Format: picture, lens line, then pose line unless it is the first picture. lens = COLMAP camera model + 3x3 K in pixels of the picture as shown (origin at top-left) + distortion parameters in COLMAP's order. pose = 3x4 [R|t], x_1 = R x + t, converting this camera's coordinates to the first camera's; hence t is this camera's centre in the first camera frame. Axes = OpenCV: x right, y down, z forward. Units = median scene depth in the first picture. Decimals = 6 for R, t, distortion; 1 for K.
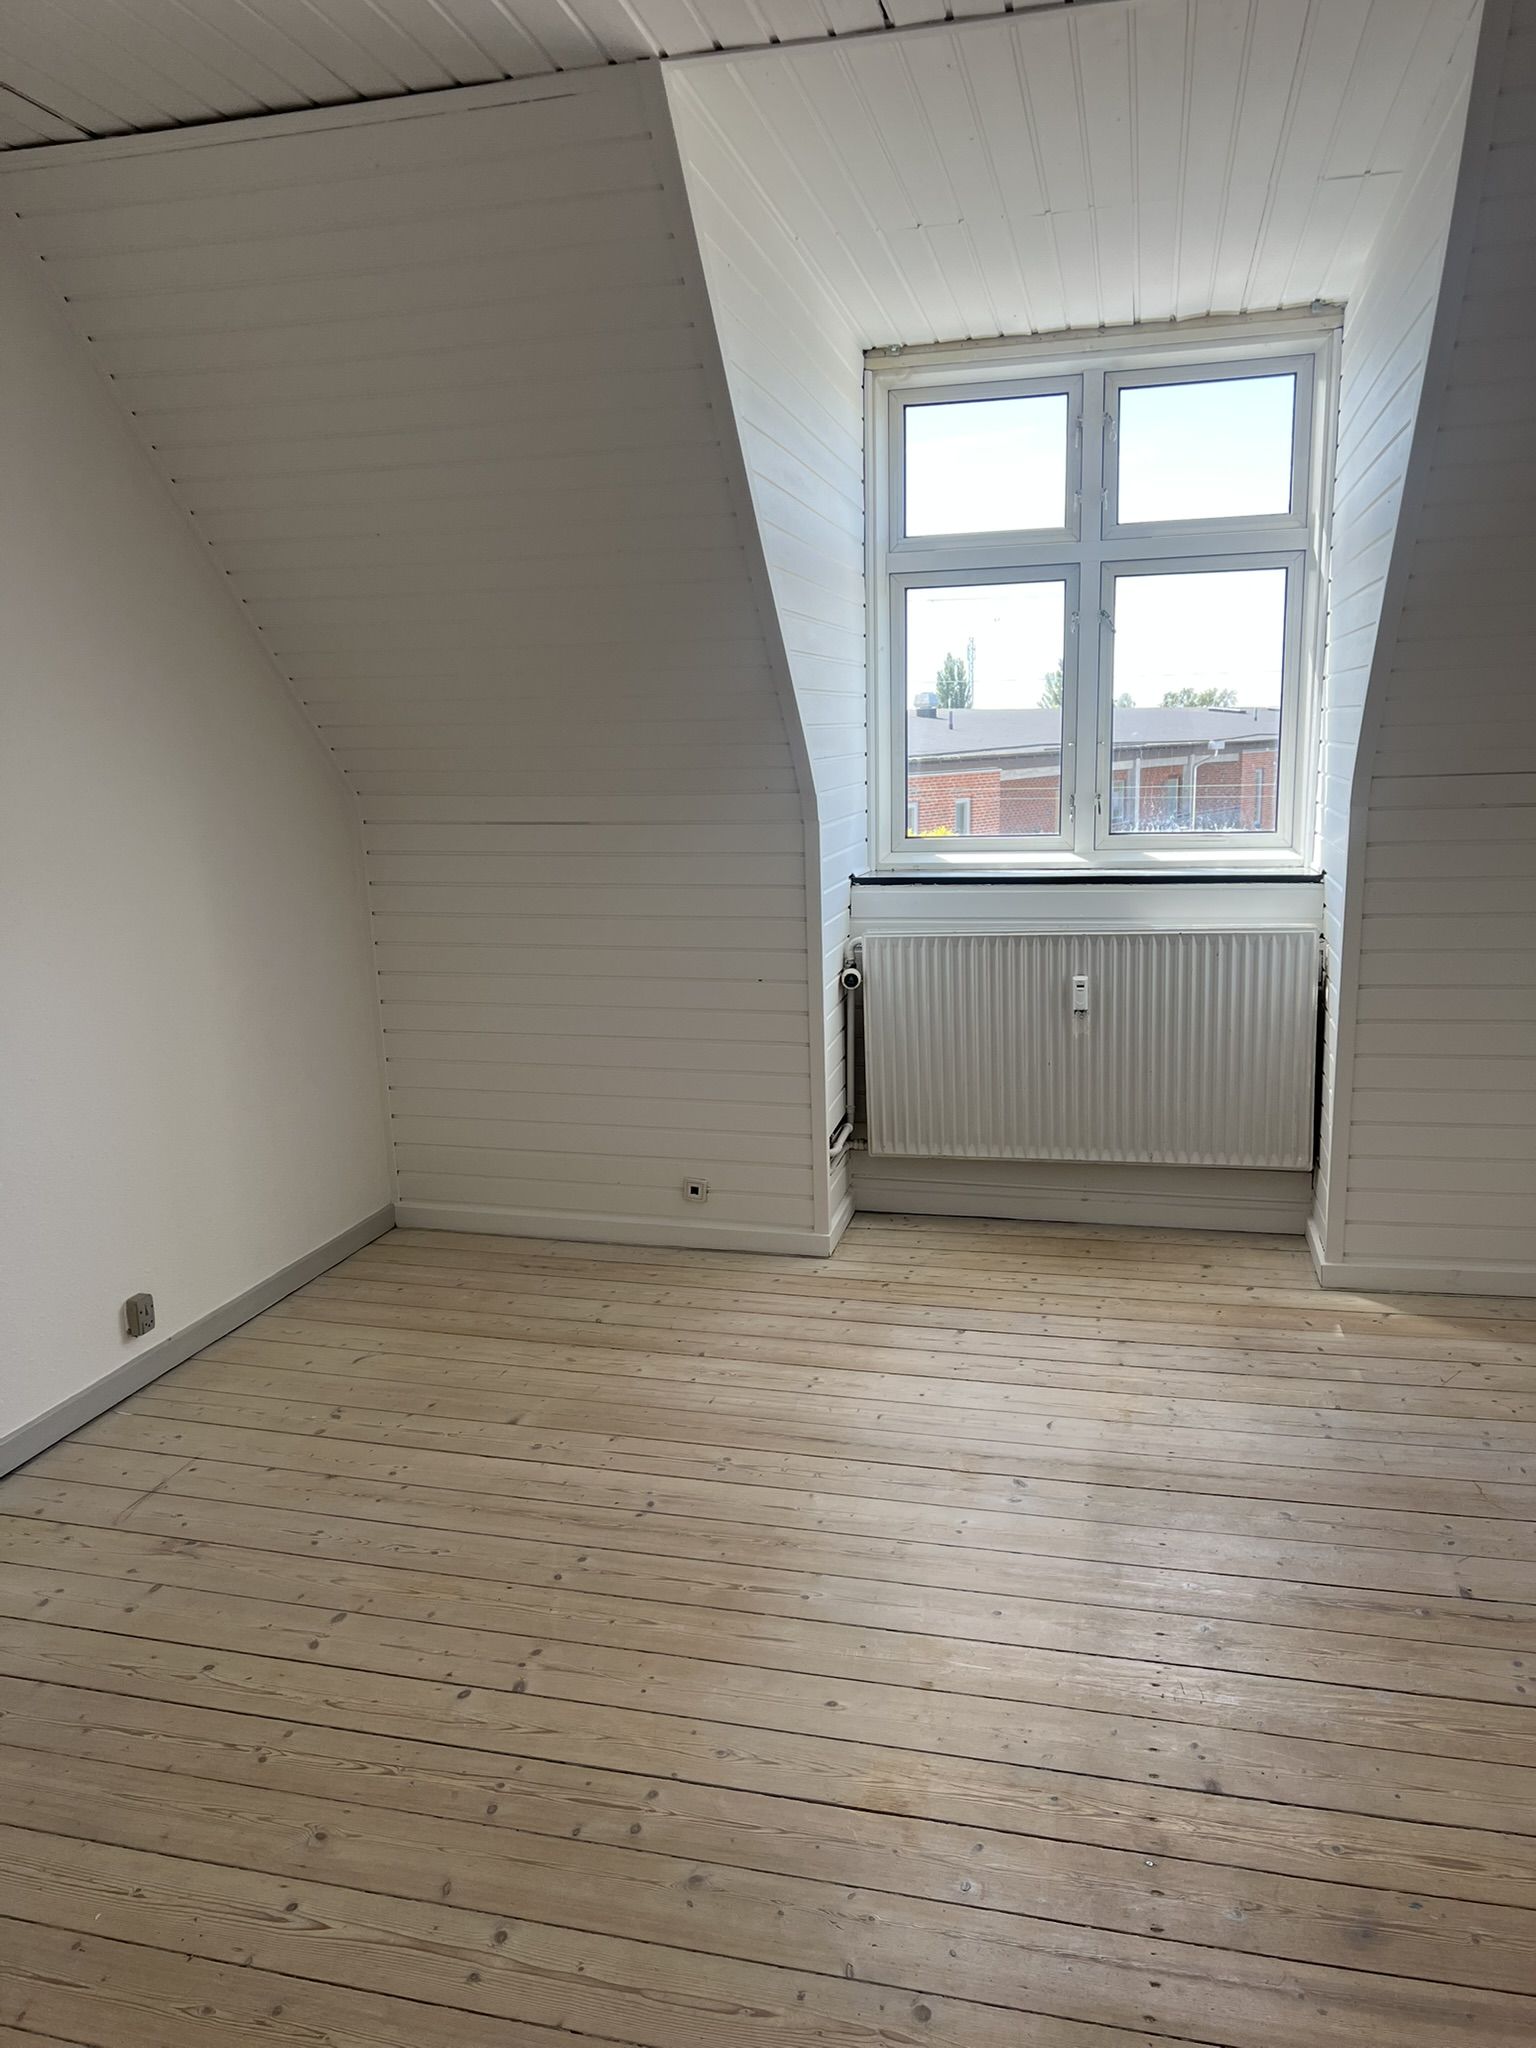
lens RADIAL K [[1545.7, 0, 756.2], [0, 1545.7, 1026.1], [0, 0, 1]] dist [0.069438, -0.089267]
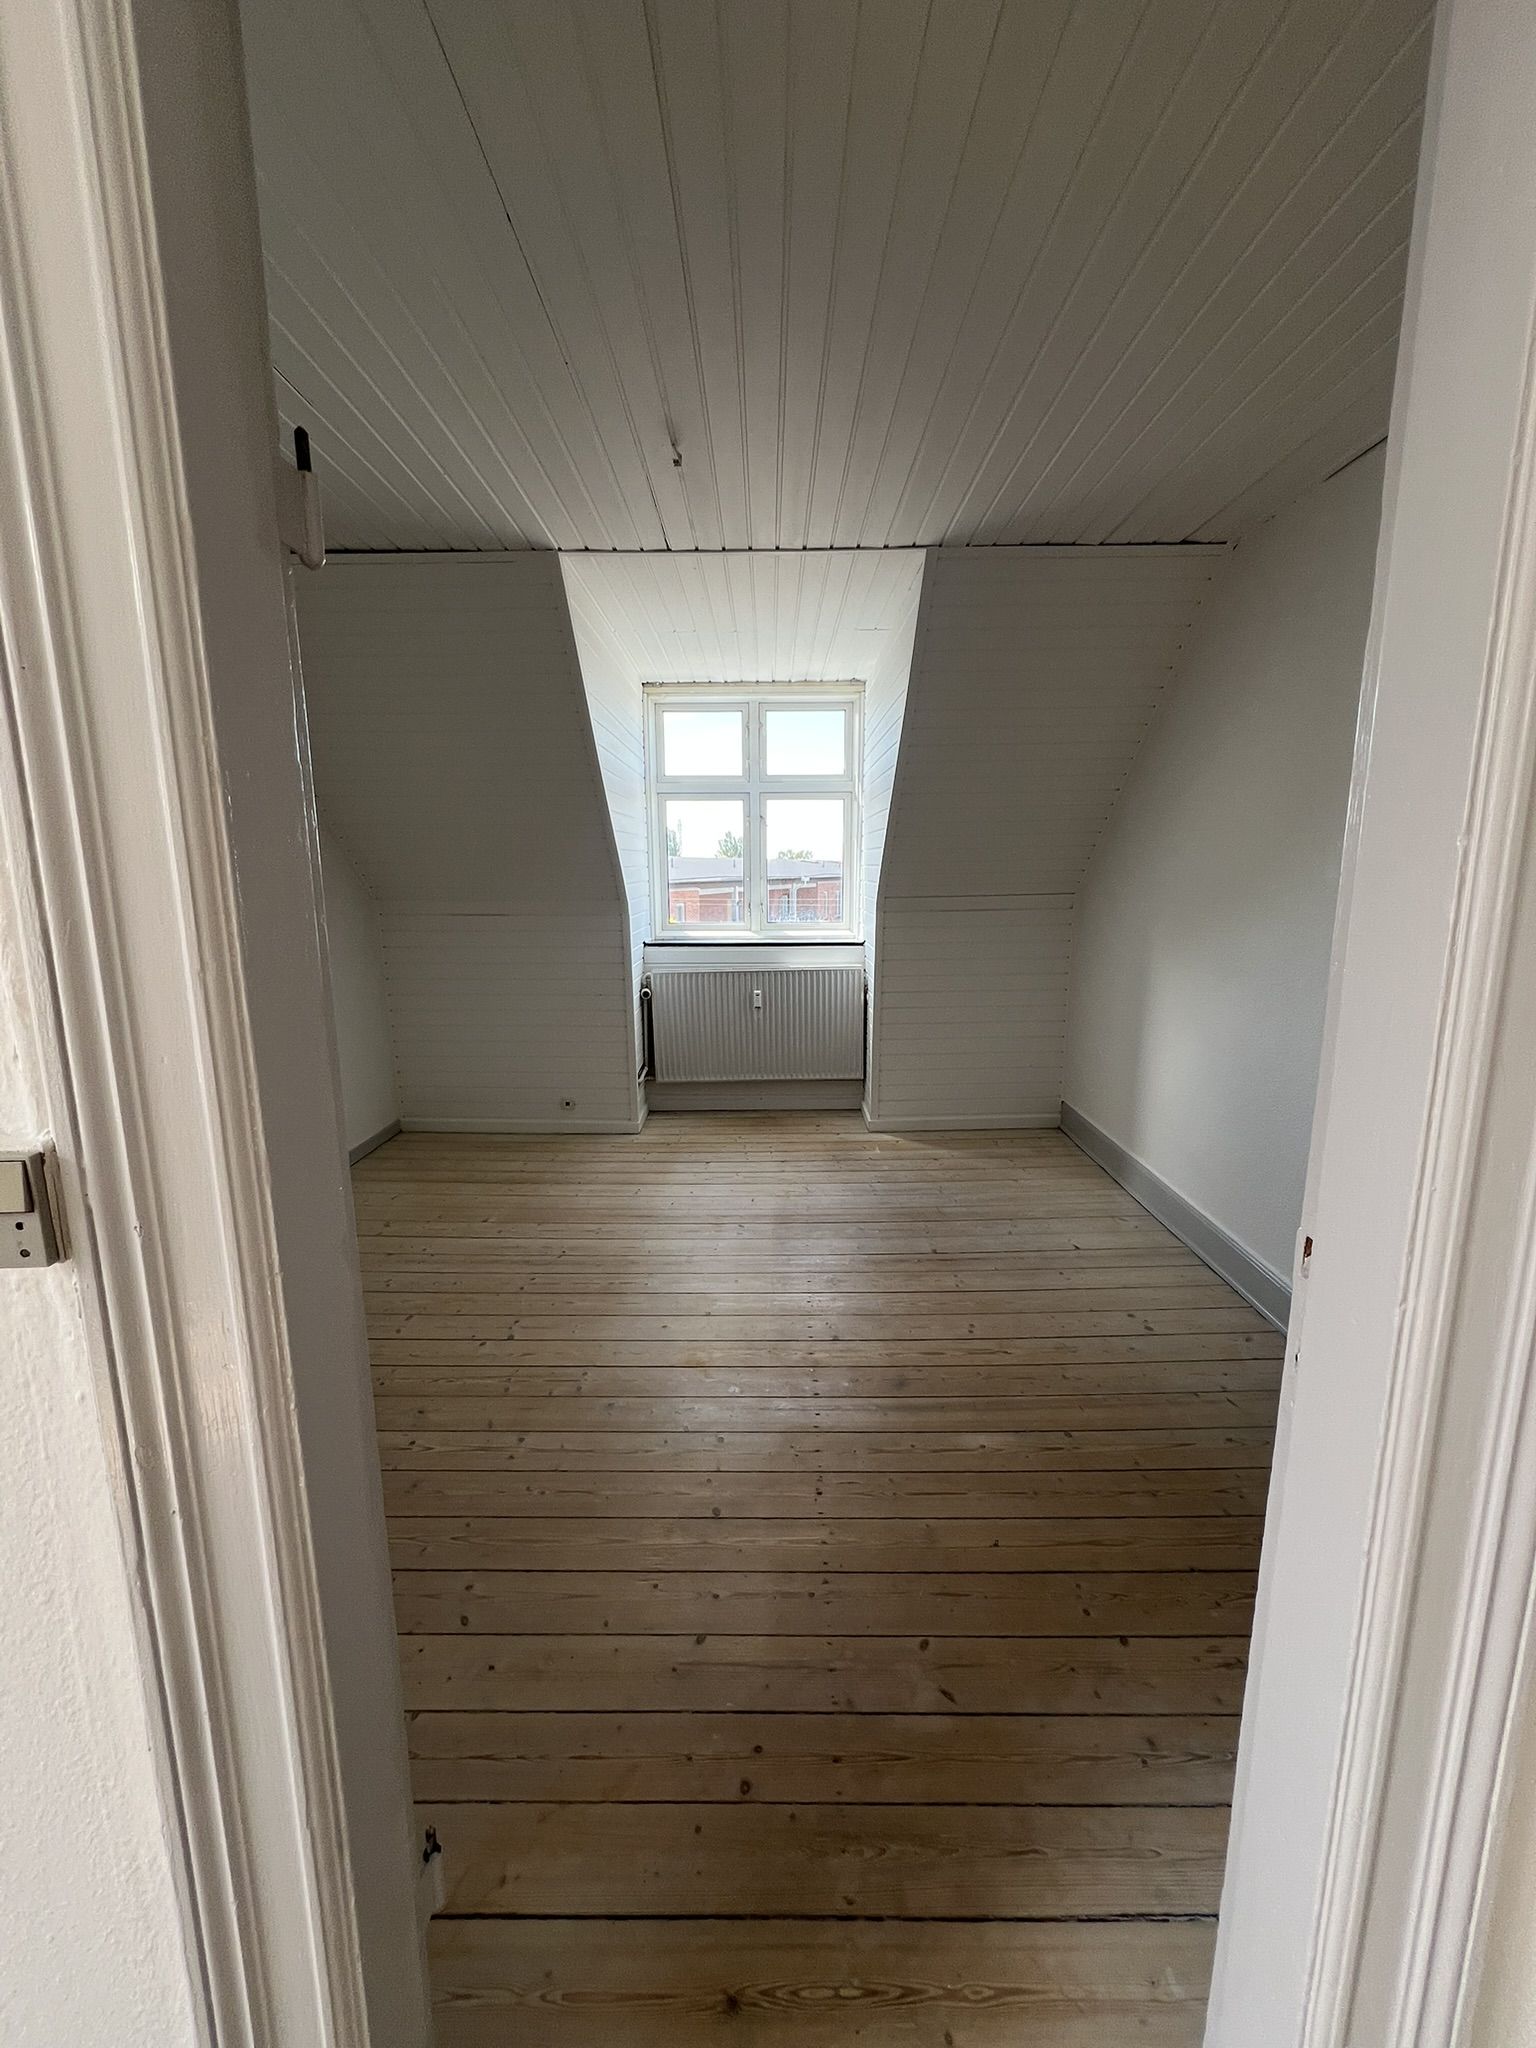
lens RADIAL K [[824.2, 0, 771.4], [0, 824.2, 1020.4], [0, 0, 1]] dist [0.001241, 0.000287]
pose [[0.970372, -0.025835, 0.240233, -0.042046], [0.027119, 0.999630, -0.002038, 0.011565], [-0.240091, 0.008492, 0.970713, -0.082928]]
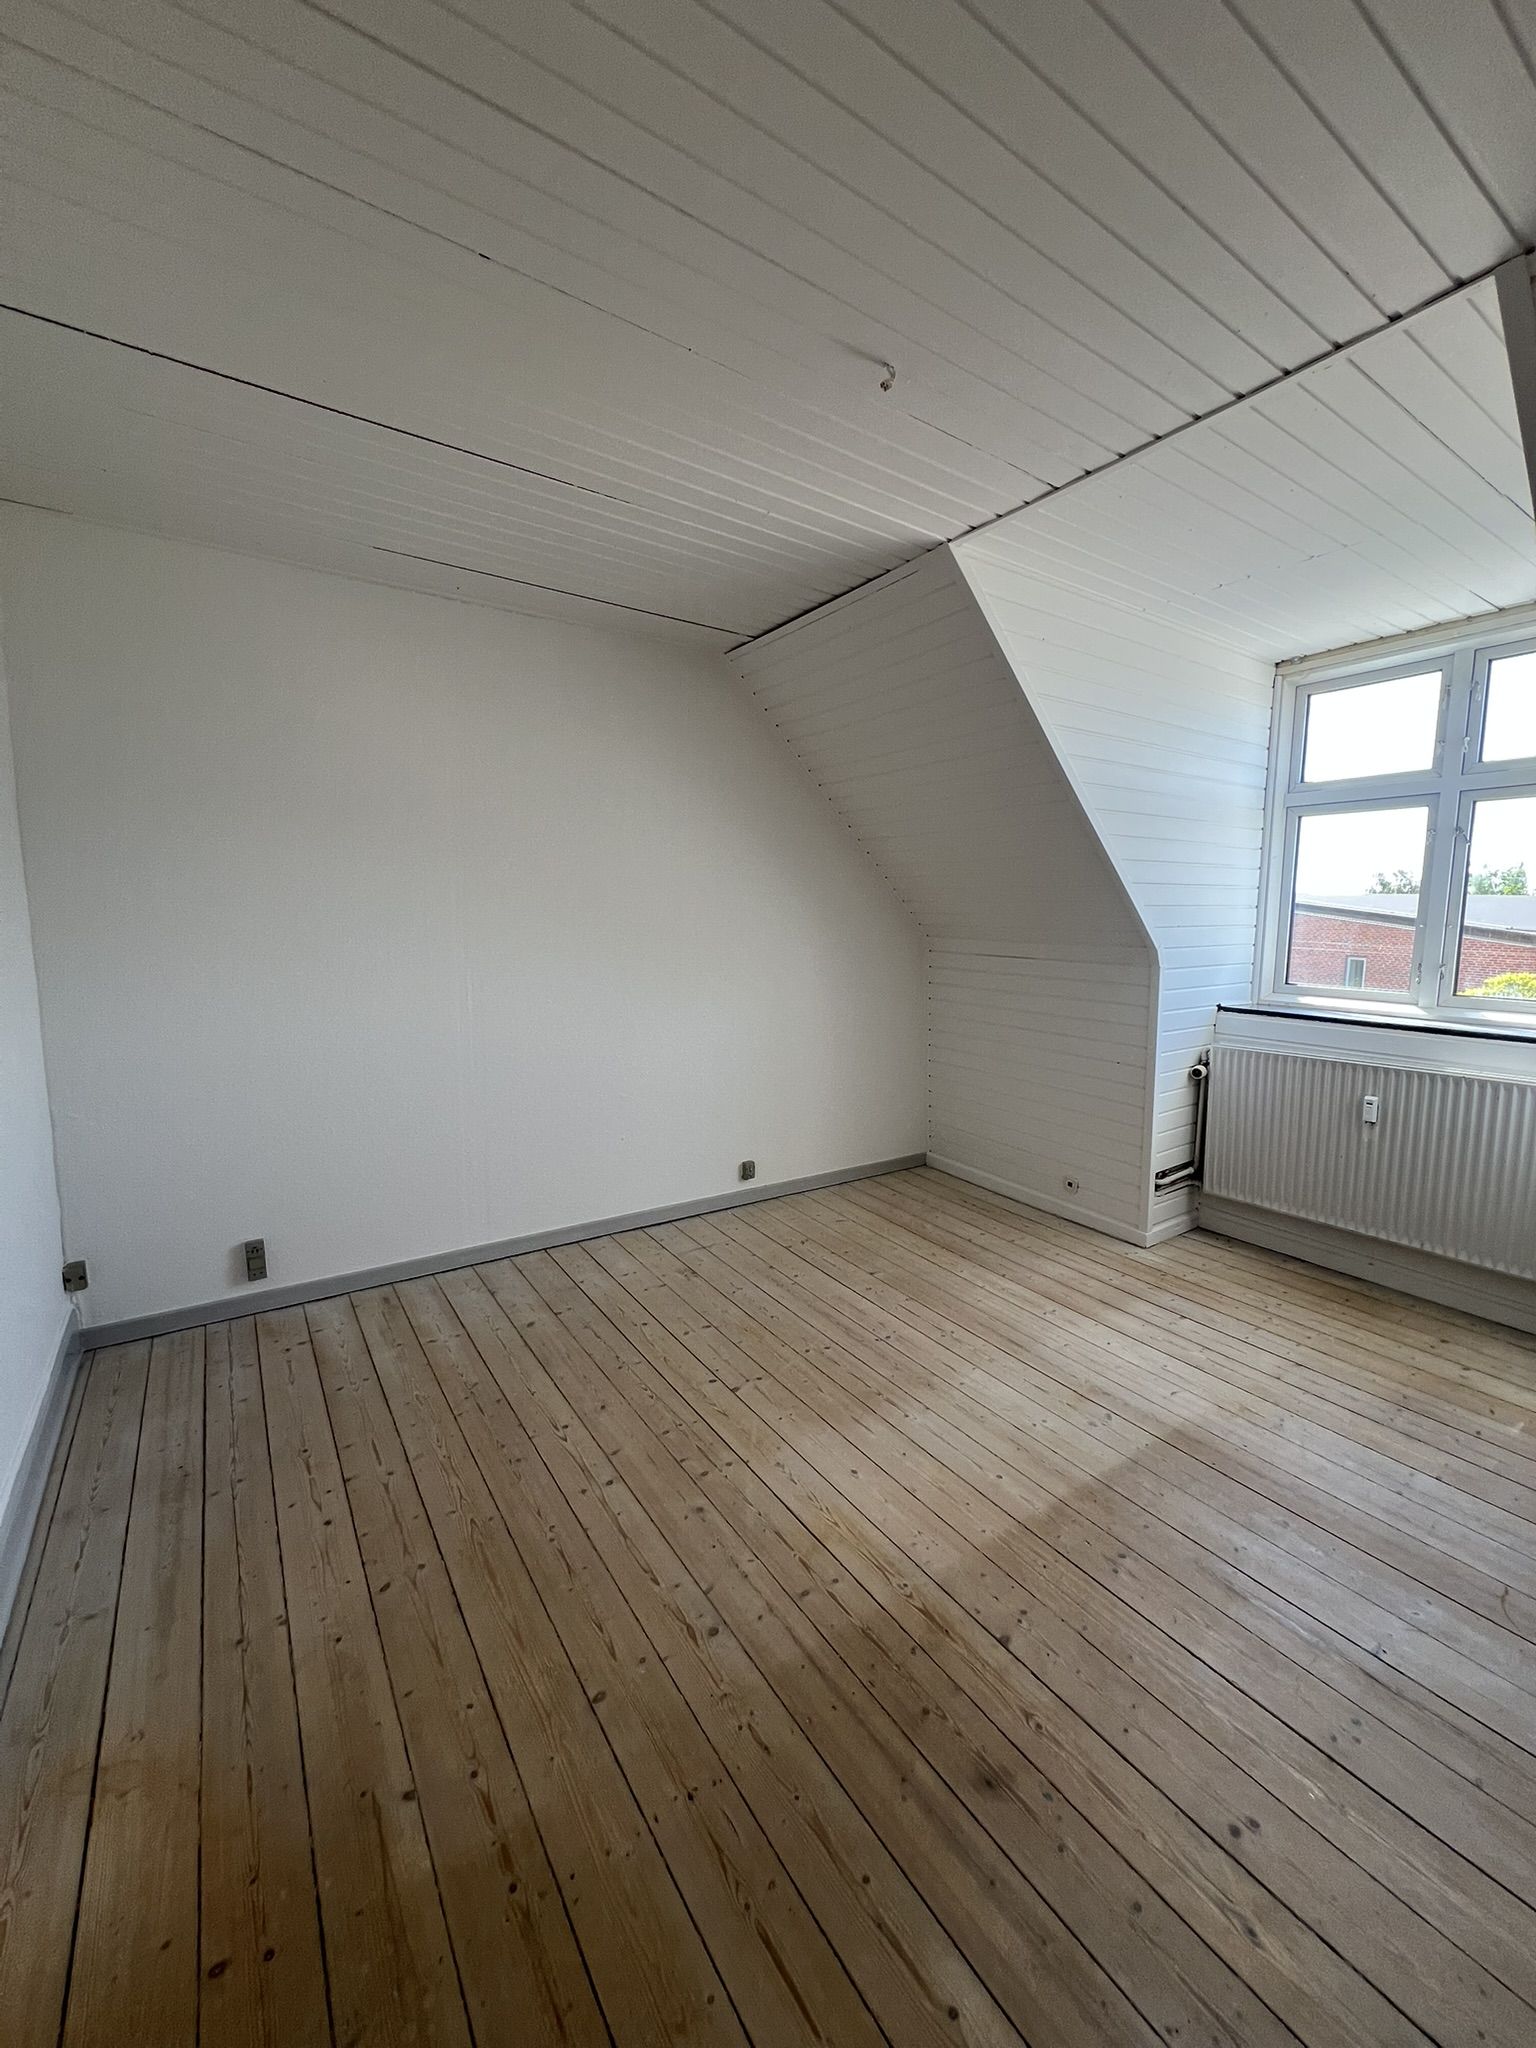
lens RADIAL K [[821.4, 0, 762.2], [0, 821.4, 1019.6], [0, 0, 1]] dist [-0.000517, -0.000278]
pose [[0.743989, 0.115575, -0.658120, 0.302439], [-0.146033, 0.989242, 0.008638, -0.029769], [0.652039, 0.089680, 0.752863, 0.125142]]
